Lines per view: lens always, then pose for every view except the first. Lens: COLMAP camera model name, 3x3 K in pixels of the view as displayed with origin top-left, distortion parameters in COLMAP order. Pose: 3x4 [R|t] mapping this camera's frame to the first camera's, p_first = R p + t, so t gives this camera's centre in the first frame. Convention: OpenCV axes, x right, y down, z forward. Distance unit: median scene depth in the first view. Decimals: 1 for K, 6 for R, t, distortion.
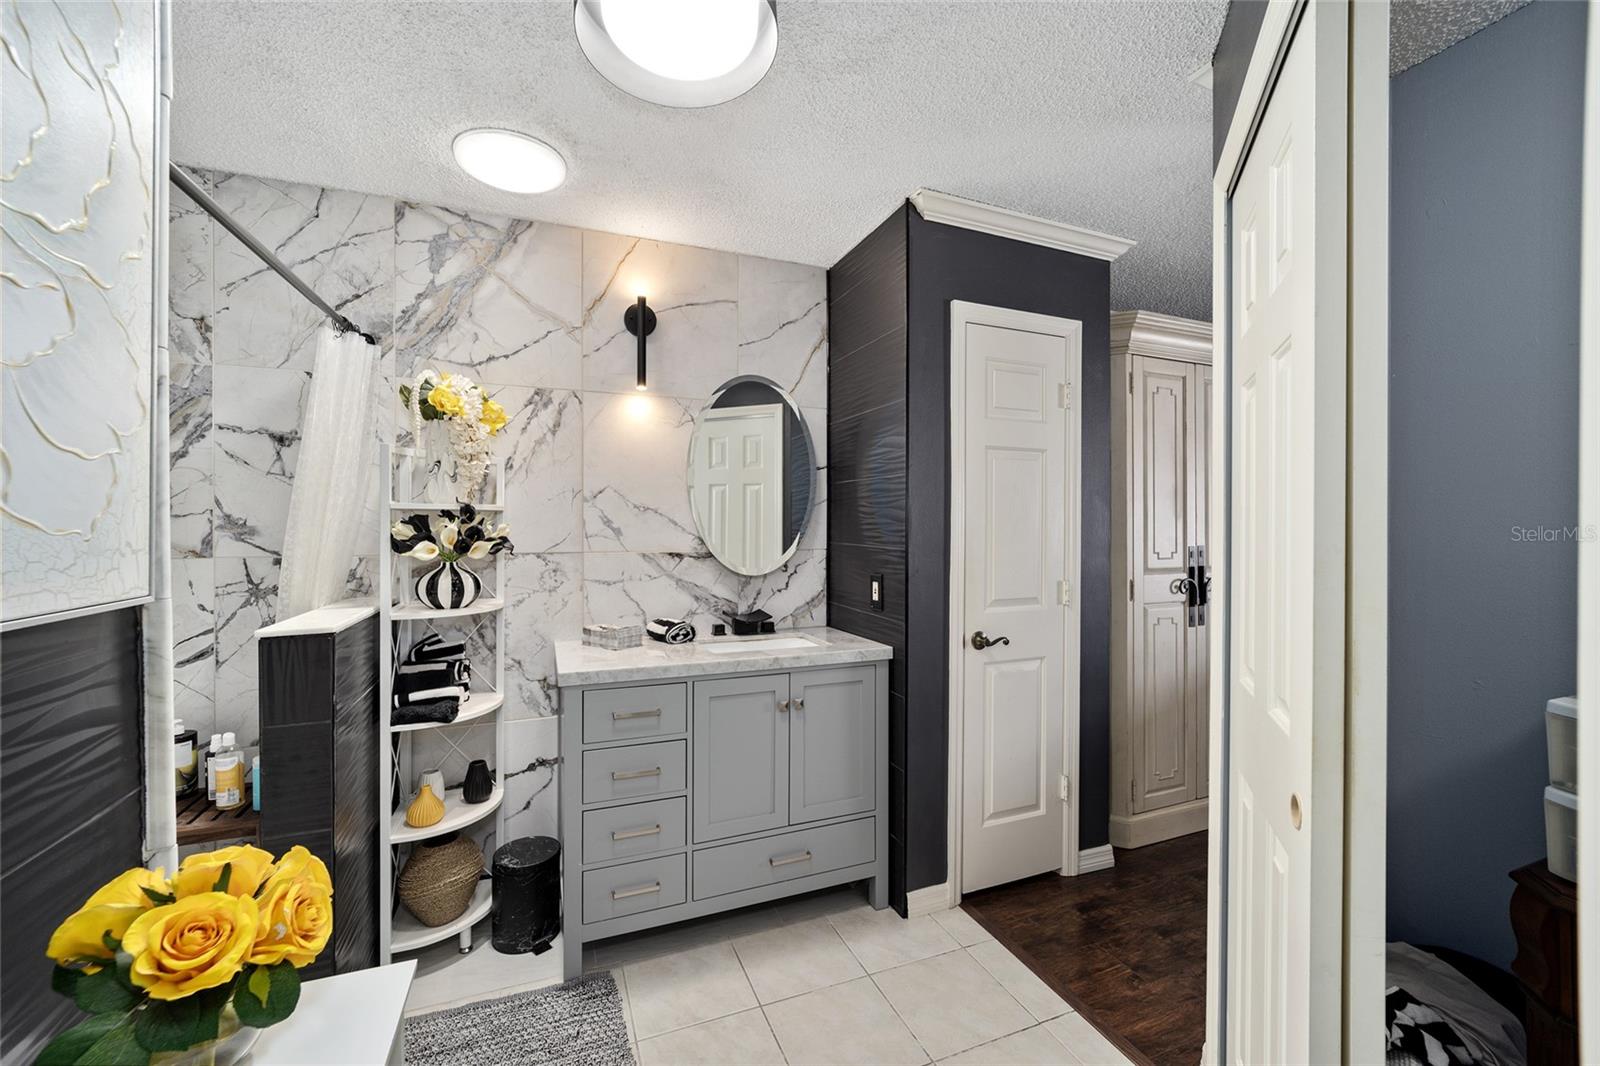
lens RADIAL K [[649.9, 0, 802.0], [0, 649.9, 535.5], [0, 0, 1]] dist [-0.000701, -0.000030]
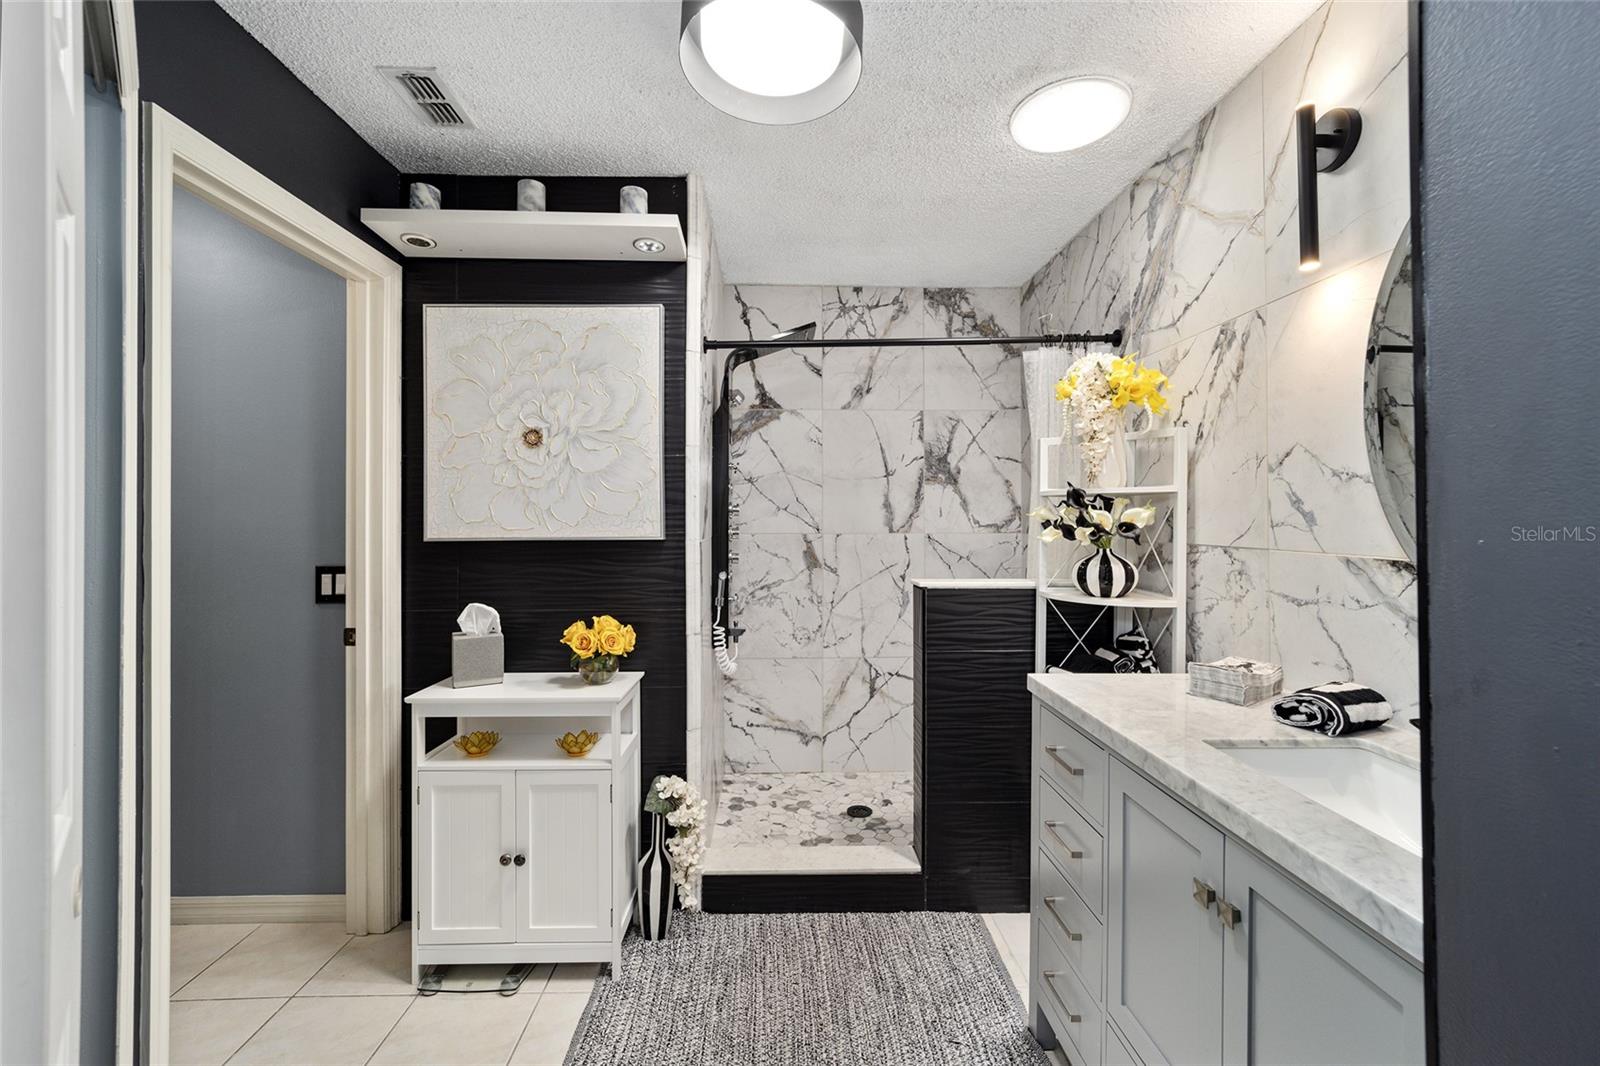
lens RADIAL K [[649.9, 0, 796.5], [0, 649.9, 516.4], [0, 0, 1]] dist [-0.000701, -0.000030]
pose [[-0.346820, 0.001449, -0.937931, 0.458481], [-0.006371, 0.999972, 0.003900, -0.007017], [0.937910, 0.007329, -0.346801, 0.803614]]
